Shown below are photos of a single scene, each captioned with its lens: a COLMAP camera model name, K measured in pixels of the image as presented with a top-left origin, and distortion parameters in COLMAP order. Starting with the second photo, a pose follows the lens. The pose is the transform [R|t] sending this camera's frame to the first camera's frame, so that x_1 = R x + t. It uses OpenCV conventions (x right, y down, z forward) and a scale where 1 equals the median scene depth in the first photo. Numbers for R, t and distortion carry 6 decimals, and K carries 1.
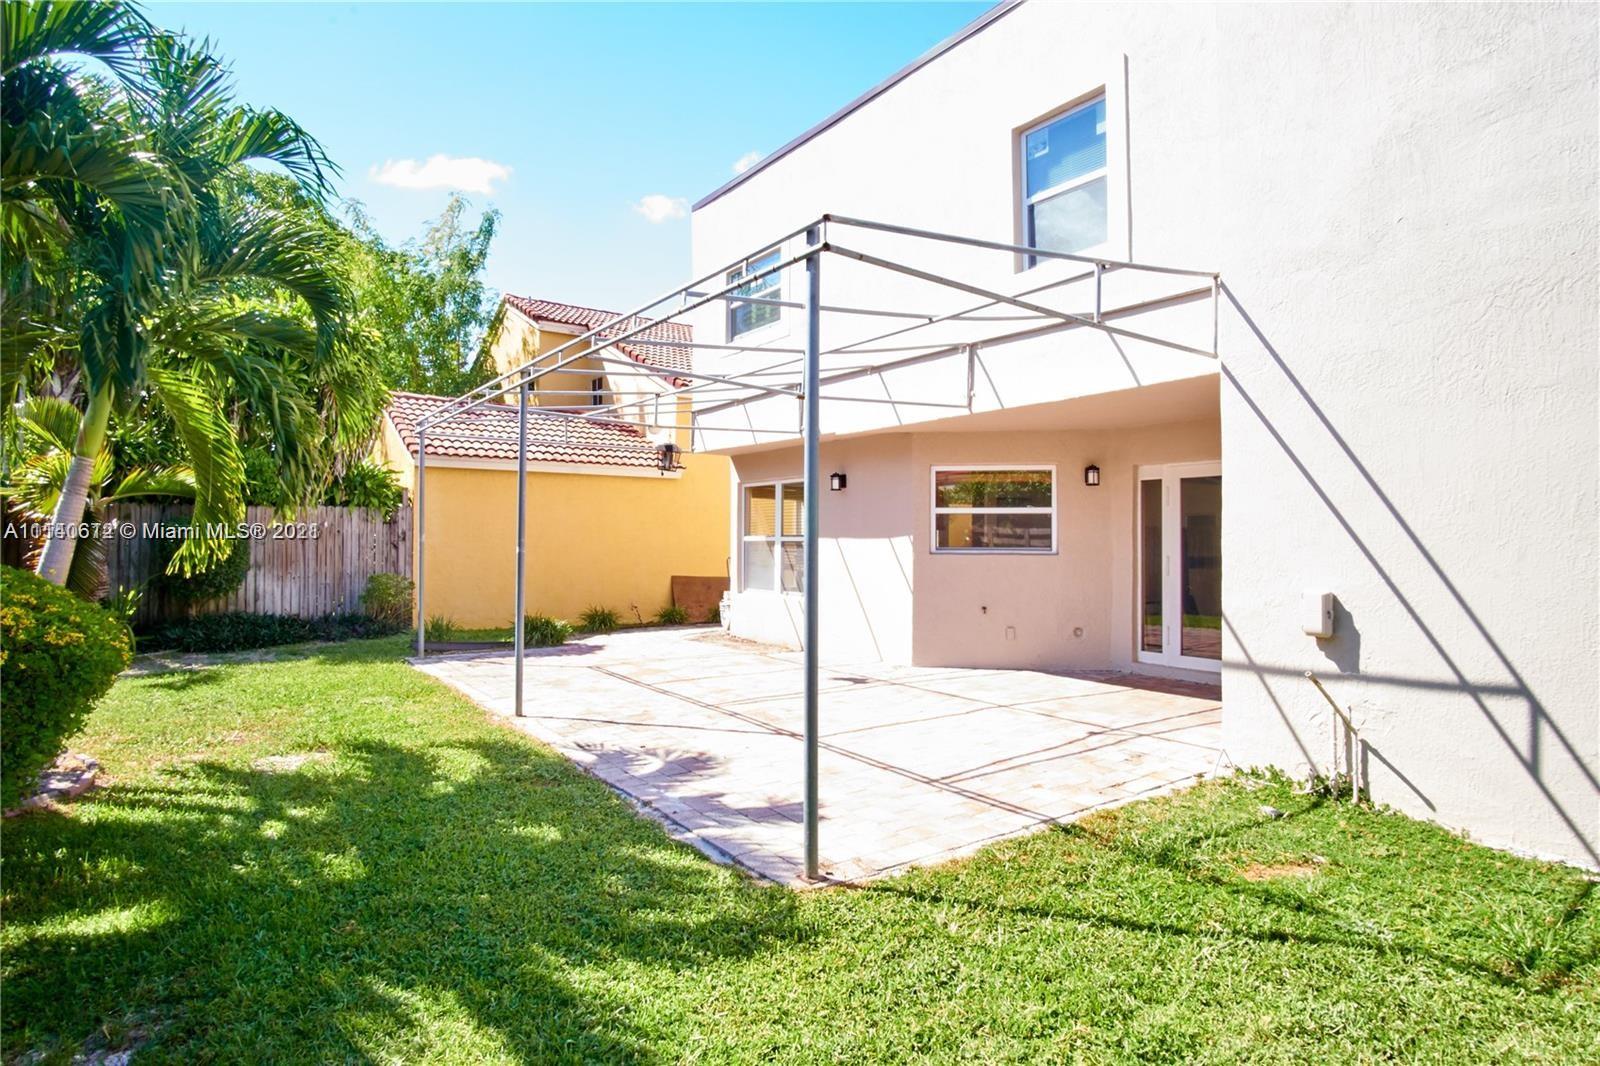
lens RADIAL K [[864.6, 0, 801.0], [0, 864.6, 526.5], [0, 0, 1]] dist [-0.017672, 0.004743]
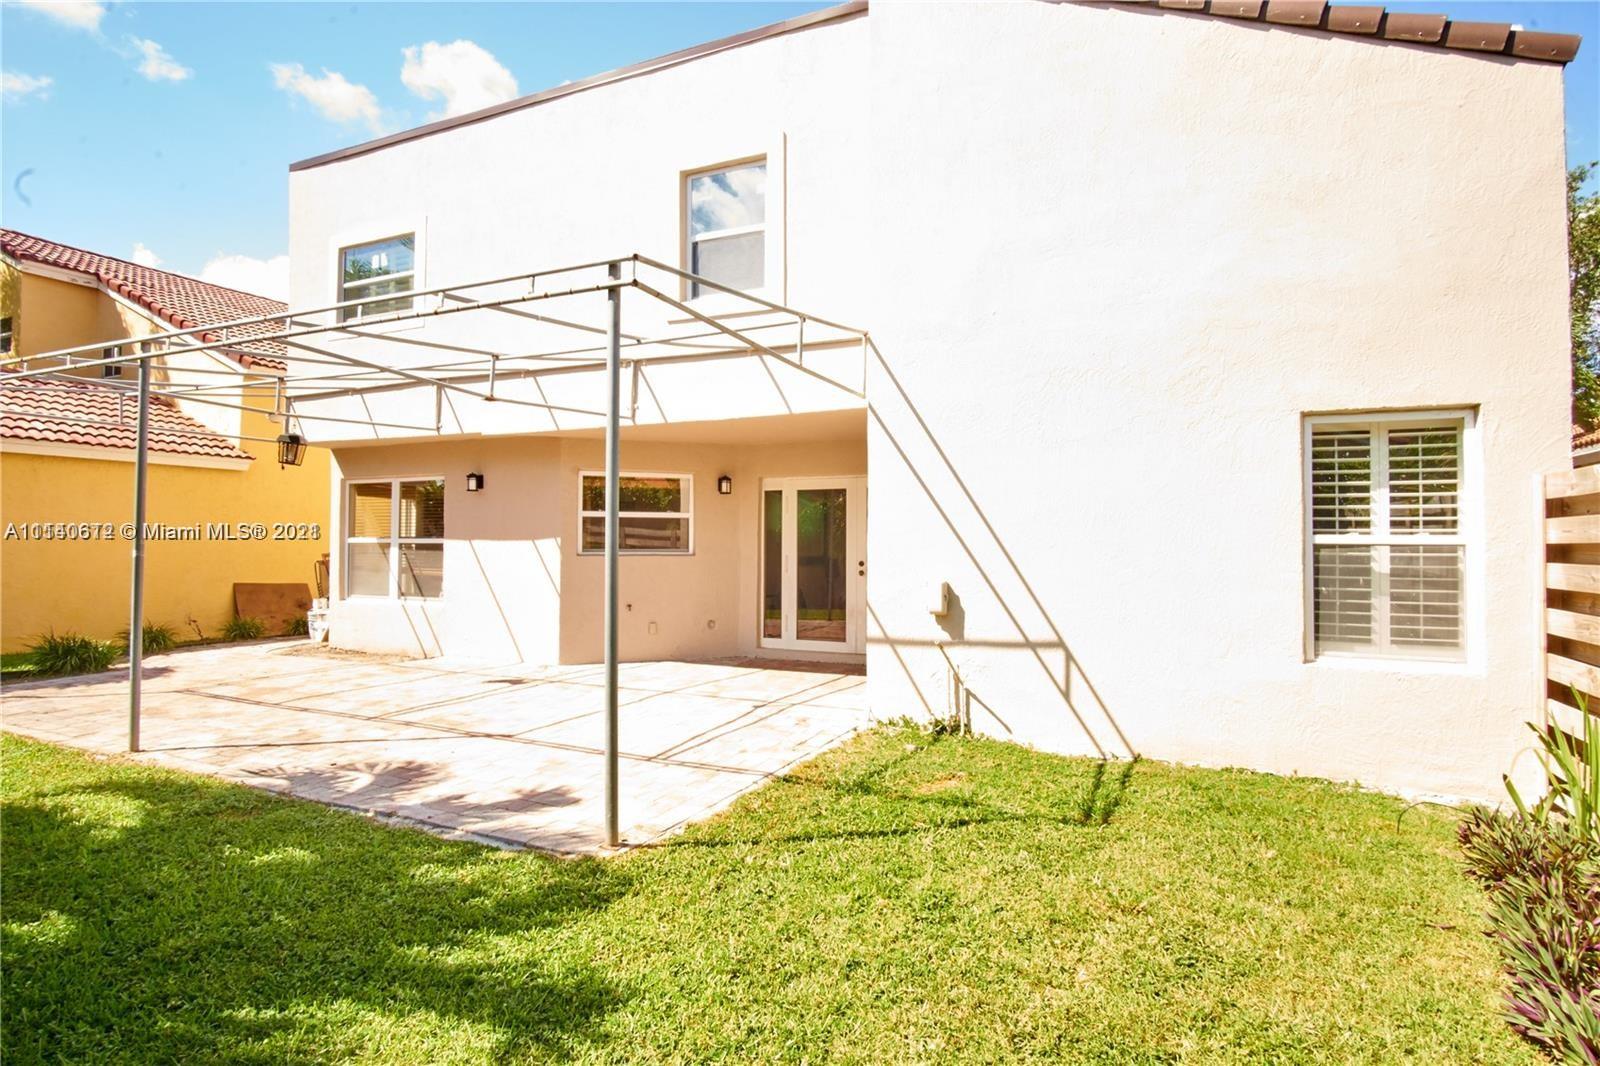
lens RADIAL K [[864.6, 0, 801.9], [0, 864.6, 531.0], [0, 0, 1]] dist [-0.017672, 0.004743]
pose [[0.871247, 0.005749, 0.490811, -0.220522], [-0.007647, 0.999969, 0.001862, -0.002580], [-0.490785, -0.005376, 0.871264, -0.061276]]
